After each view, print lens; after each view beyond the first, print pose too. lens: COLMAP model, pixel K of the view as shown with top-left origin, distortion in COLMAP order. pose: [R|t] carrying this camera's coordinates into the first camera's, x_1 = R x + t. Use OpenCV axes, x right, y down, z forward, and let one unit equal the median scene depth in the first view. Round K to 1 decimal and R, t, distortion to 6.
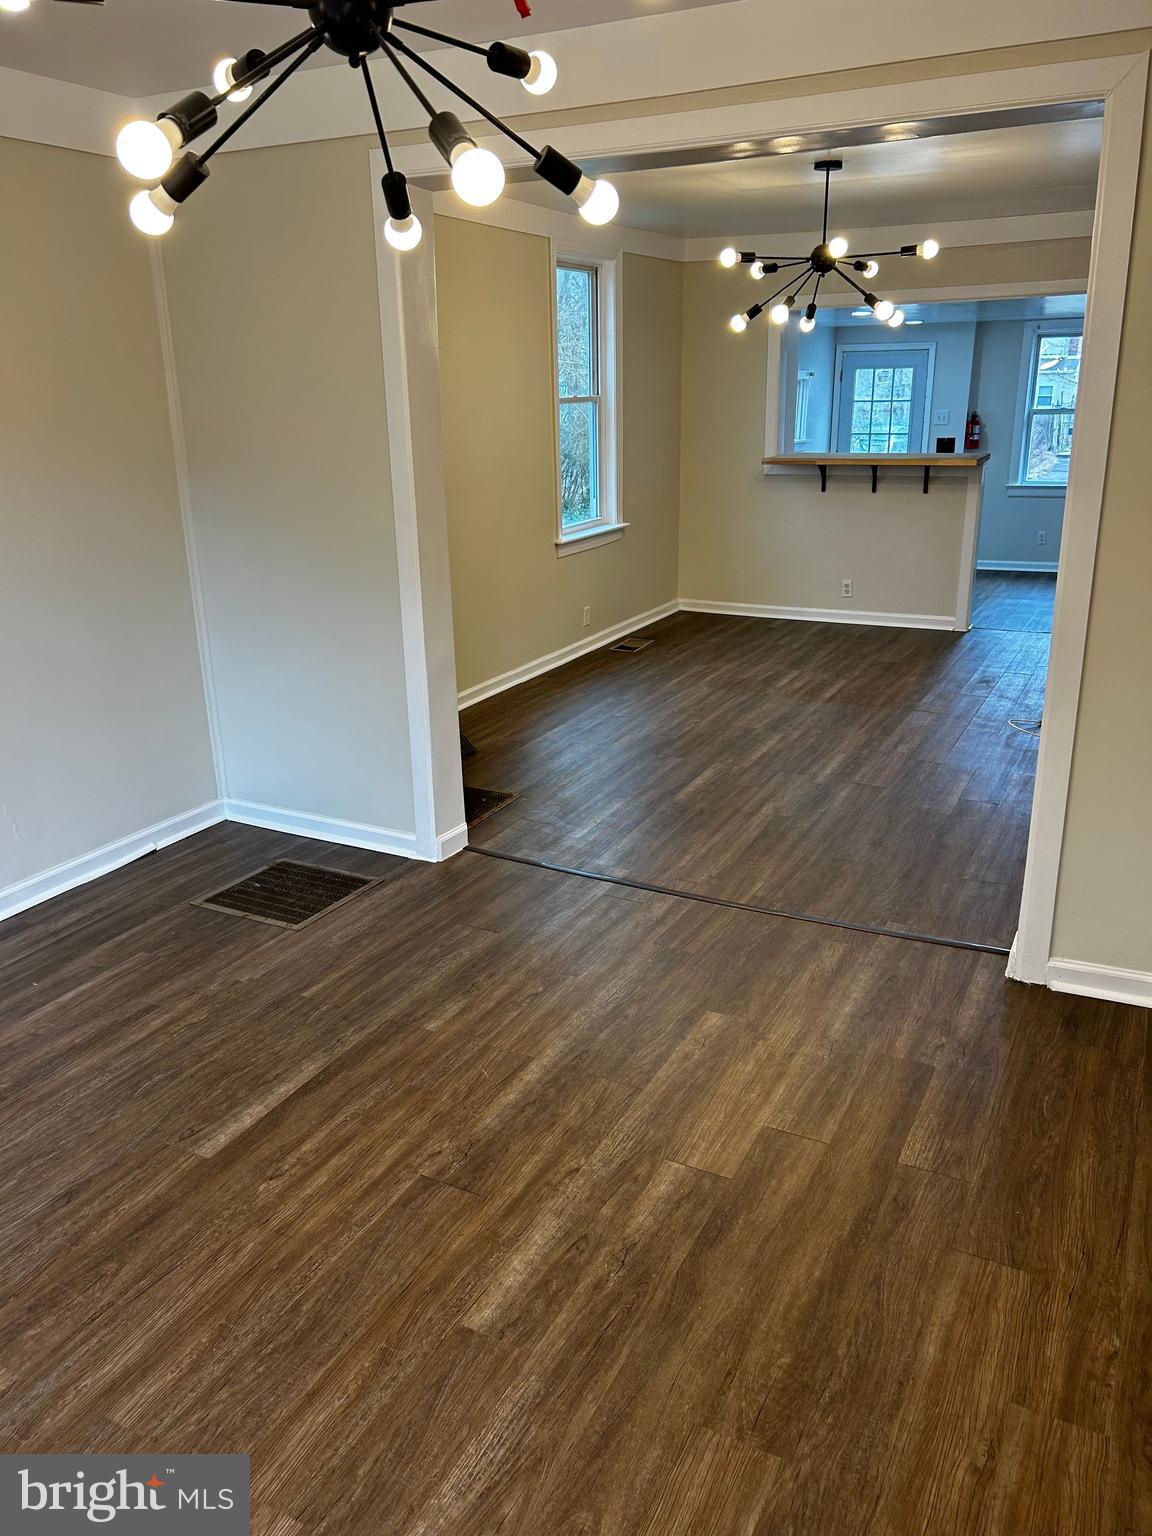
lens RADIAL K [[1198.9, 0, 587.8], [0, 1198.9, 761.9], [0, 0, 1]] dist [0.063637, -0.087509]
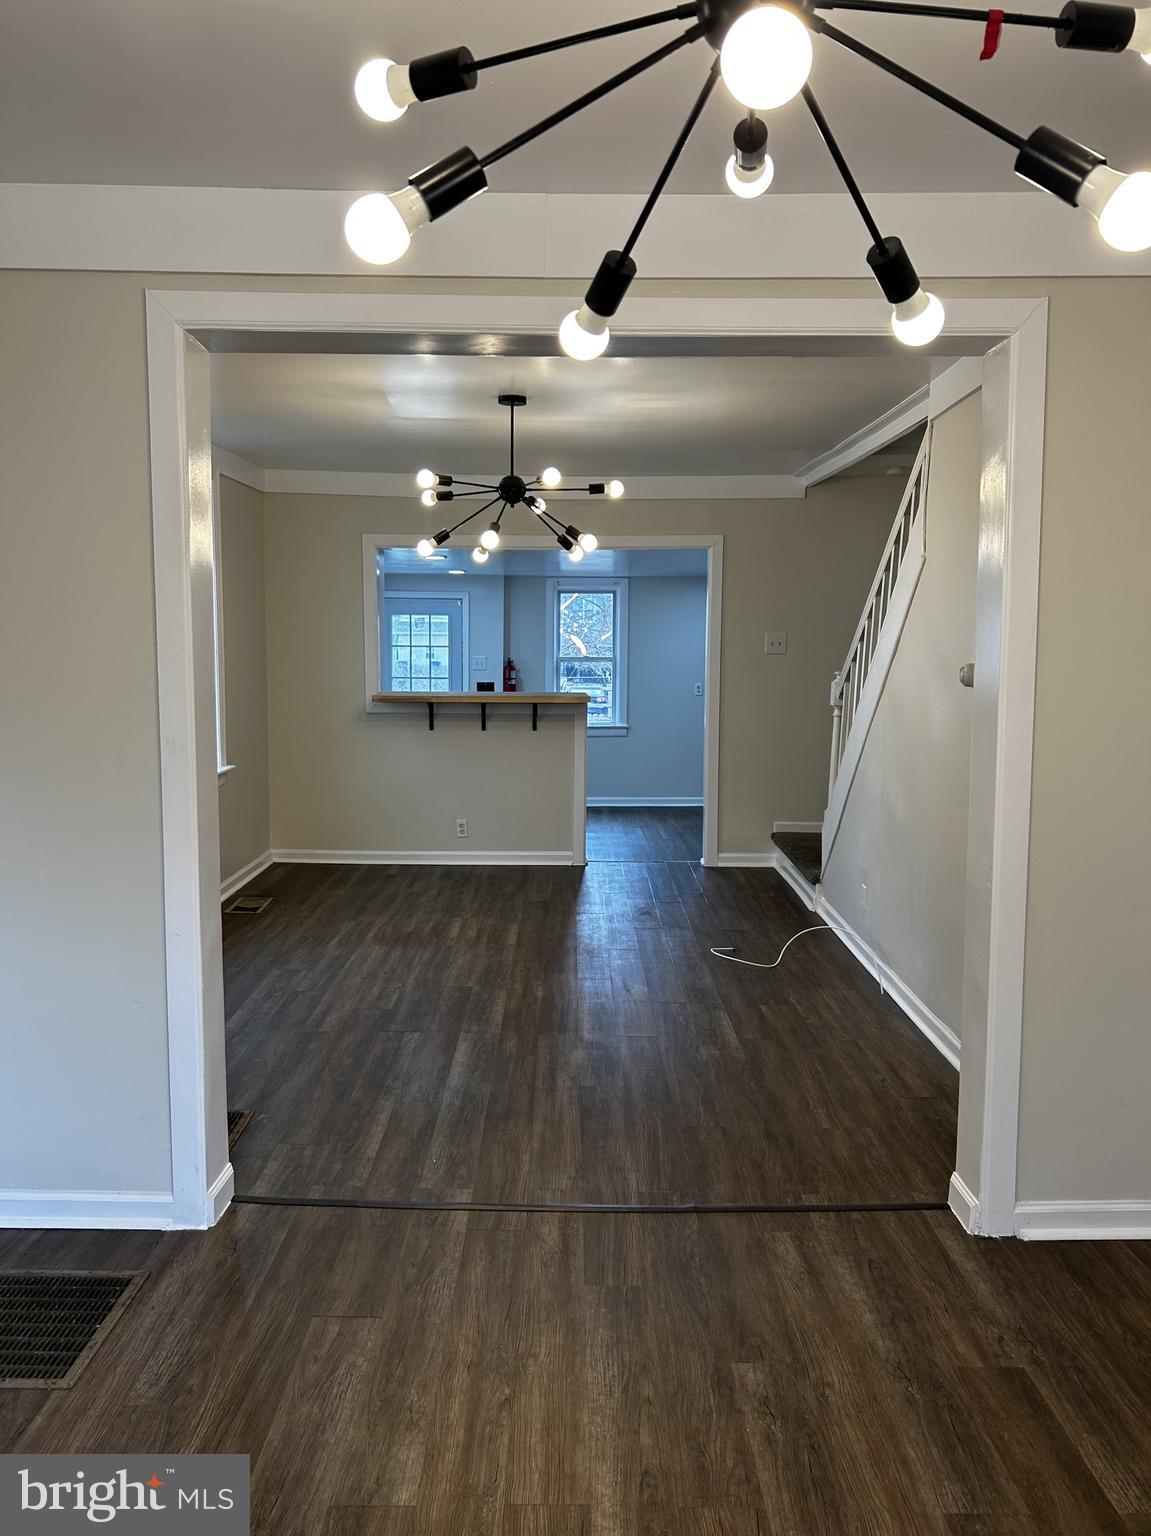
lens RADIAL K [[1198.9, 0, 587.3], [0, 1198.9, 761.9], [0, 0, 1]] dist [0.063637, -0.087509]
pose [[0.881481, -0.022233, 0.471695, -0.249394], [0.117977, 0.977583, -0.174393, -0.032640], [-0.457244, 0.209374, 0.864344, 0.217916]]
